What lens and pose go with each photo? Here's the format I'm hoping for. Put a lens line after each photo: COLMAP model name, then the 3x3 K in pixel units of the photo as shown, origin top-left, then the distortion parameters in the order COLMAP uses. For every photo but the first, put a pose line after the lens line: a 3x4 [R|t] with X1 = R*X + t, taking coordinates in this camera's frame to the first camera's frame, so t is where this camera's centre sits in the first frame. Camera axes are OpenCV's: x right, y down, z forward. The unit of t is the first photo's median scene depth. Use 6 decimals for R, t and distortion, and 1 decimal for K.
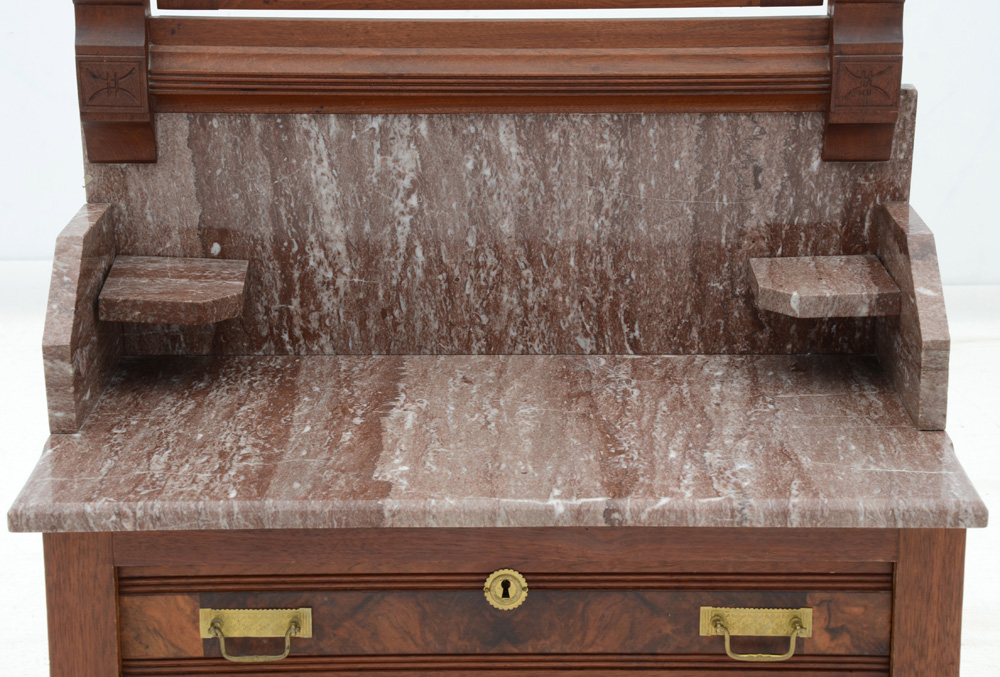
lens RADIAL K [[2161.7, 0, 506.6], [0, 2161.7, 353.6], [0, 0, 1]] dist [0.383896, 0.000000]
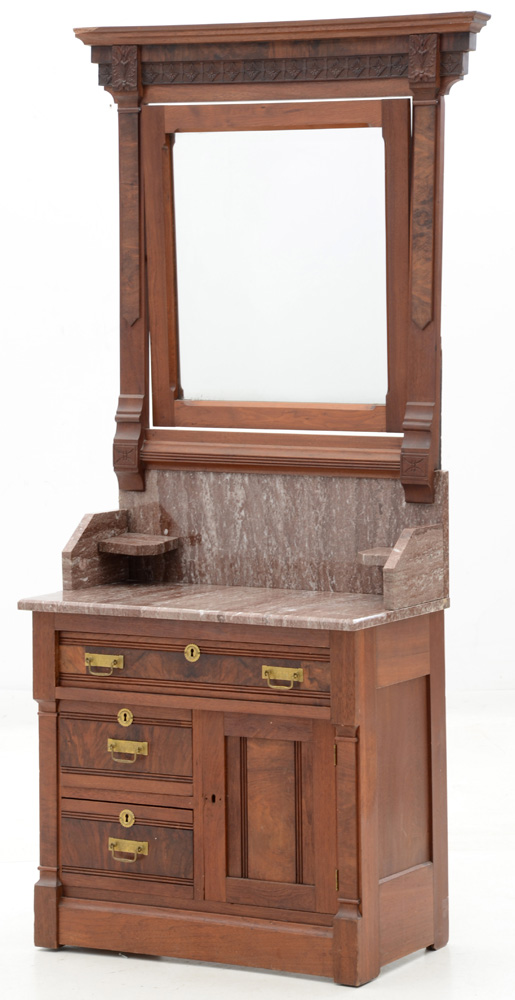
lens RADIAL K [[3187.8, 0, 265.8], [0, 3187.8, 523.0], [0, 0, 1]] dist [0.903191, 0.000000]
pose [[0.868313, 0.043215, -0.494131, 1.595288], [-0.143455, 0.975504, -0.166772, 0.481285], [0.474820, 0.215696, 0.853242, -1.768510]]
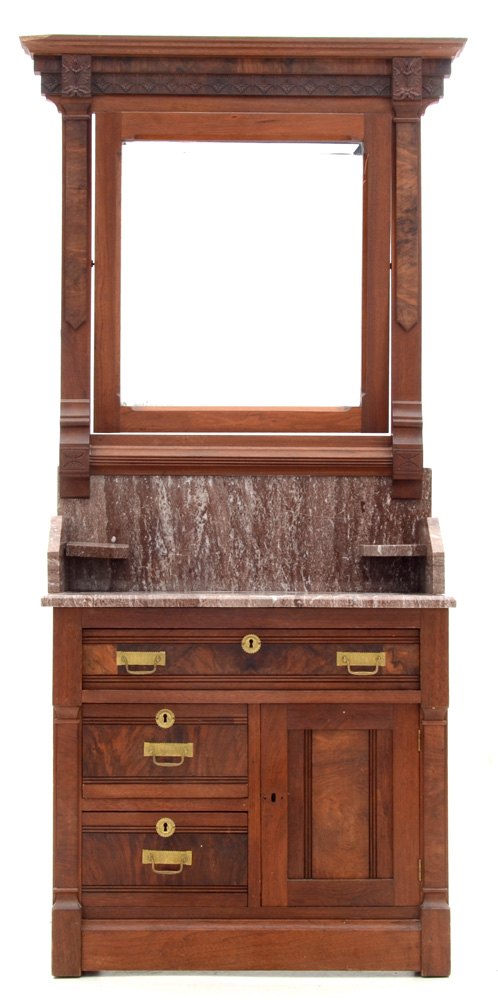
lens RADIAL K [[1942.8, 0, 220.2], [0, 1942.8, 490.2], [0, 0, 1]] dist [0.023967, 0.000000]
pose [[0.999967, 0.005413, 0.006122, -0.040609], [-0.003077, 0.943449, -0.331505, 0.555580], [-0.007571, 0.331475, 0.943434, -0.852971]]
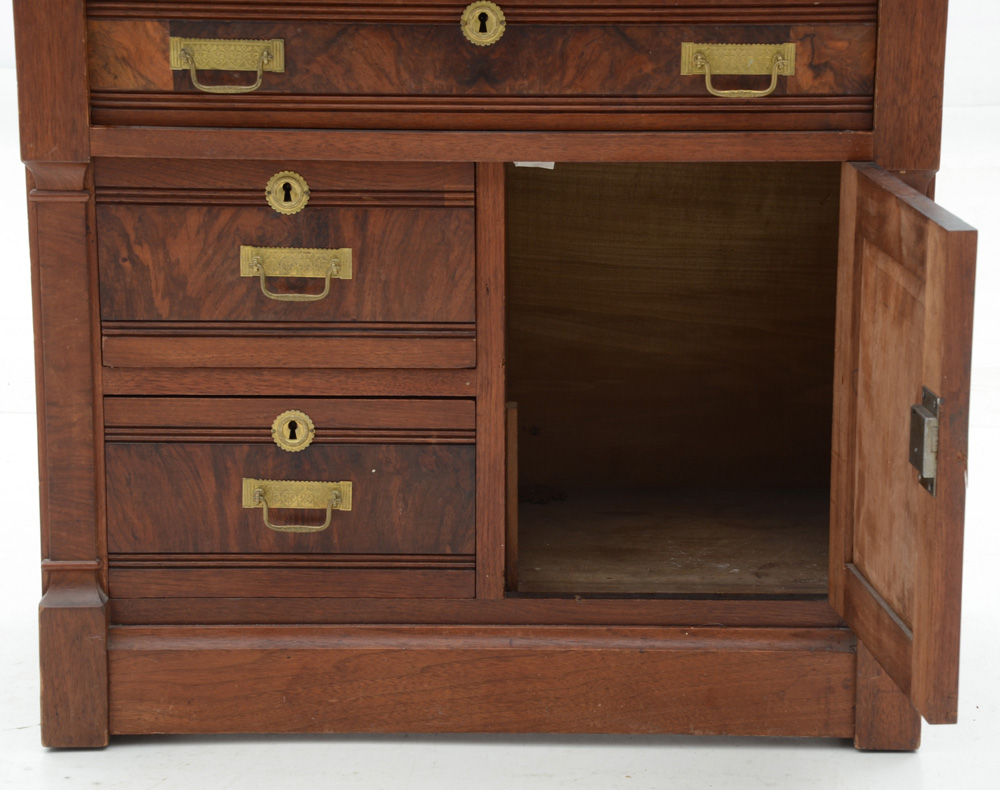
lens RADIAL K [[2969.9, 0, 525.0], [0, 2969.9, 396.9], [0, 0, 1]] dist [0.549135, 0.000000]
pose [[0.999953, 0.009429, -0.002205, 0.020319], [-0.009547, 0.998059, -0.061541, 0.316684], [0.001621, 0.061559, 0.998102, -0.294986]]
